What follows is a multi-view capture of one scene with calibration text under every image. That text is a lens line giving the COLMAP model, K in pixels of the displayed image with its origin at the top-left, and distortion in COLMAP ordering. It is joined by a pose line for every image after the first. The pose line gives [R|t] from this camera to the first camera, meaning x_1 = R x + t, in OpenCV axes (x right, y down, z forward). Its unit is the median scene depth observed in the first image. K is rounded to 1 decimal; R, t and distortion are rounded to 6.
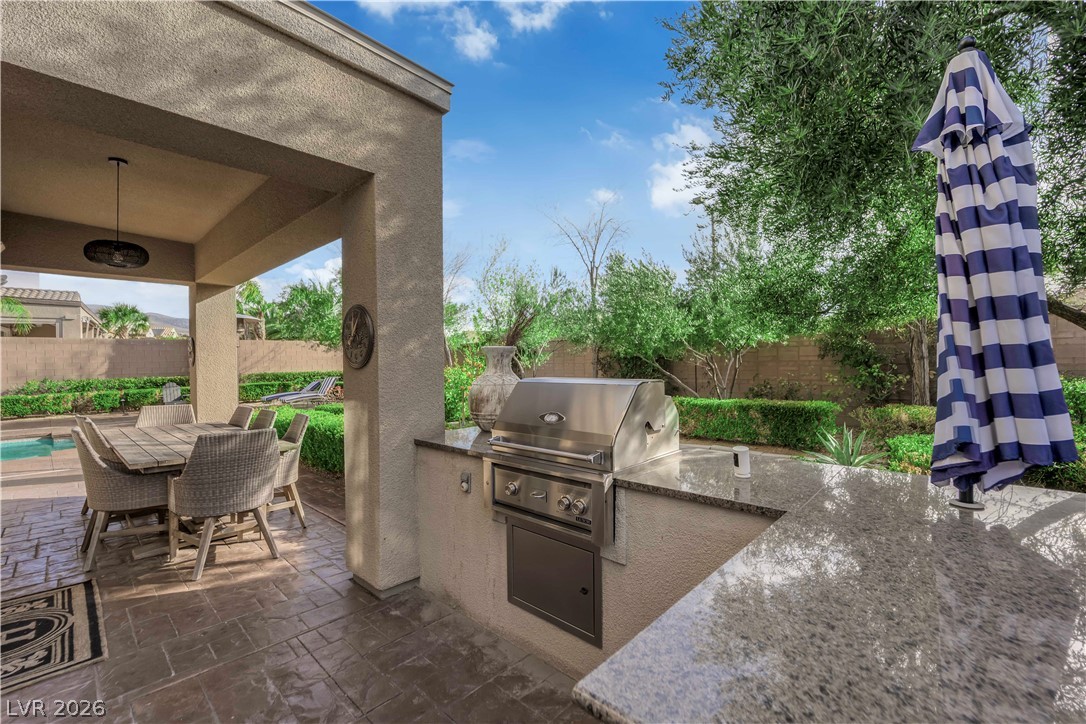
lens RADIAL K [[463.9, 0, 543.0], [0, 463.9, 362.0], [0, 0, 1]] dist [-0.001291, -0.000172]
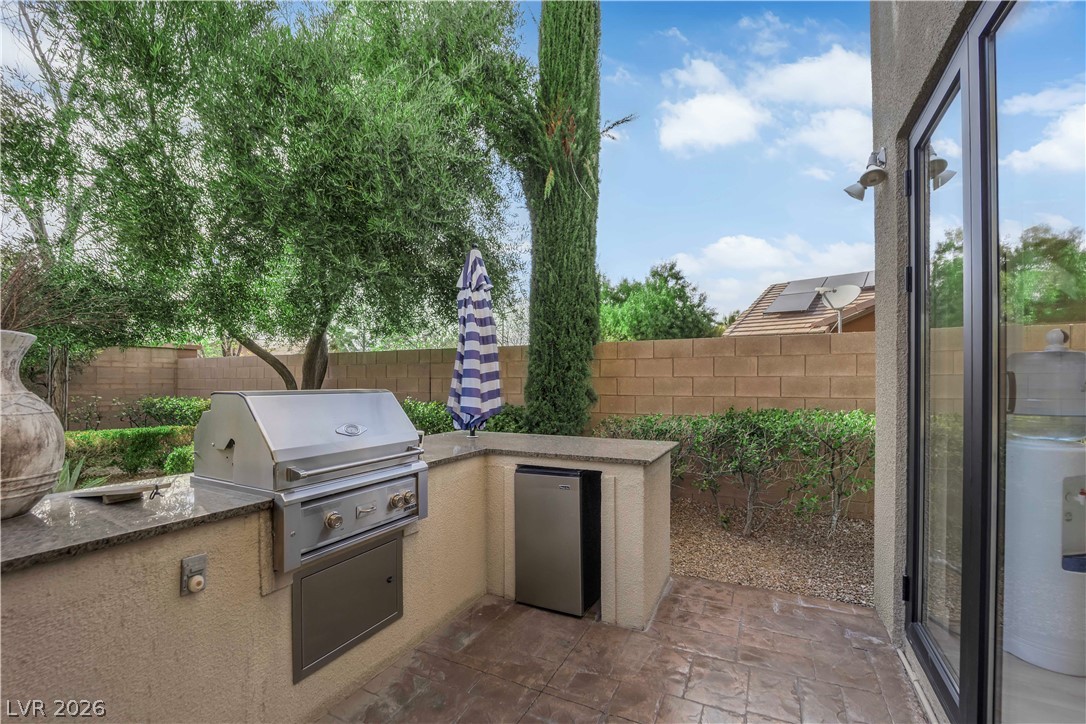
lens RADIAL K [[451.0, 0, 542.8], [0, 451.0, 385.0], [0, 0, 1]] dist [-0.000837, -0.000087]
pose [[-0.279593, 0.009626, 0.960070, -0.899250], [0.007766, 0.999940, -0.007764, 0.035866], [-0.960087, 0.005285, -0.279651, 0.813334]]
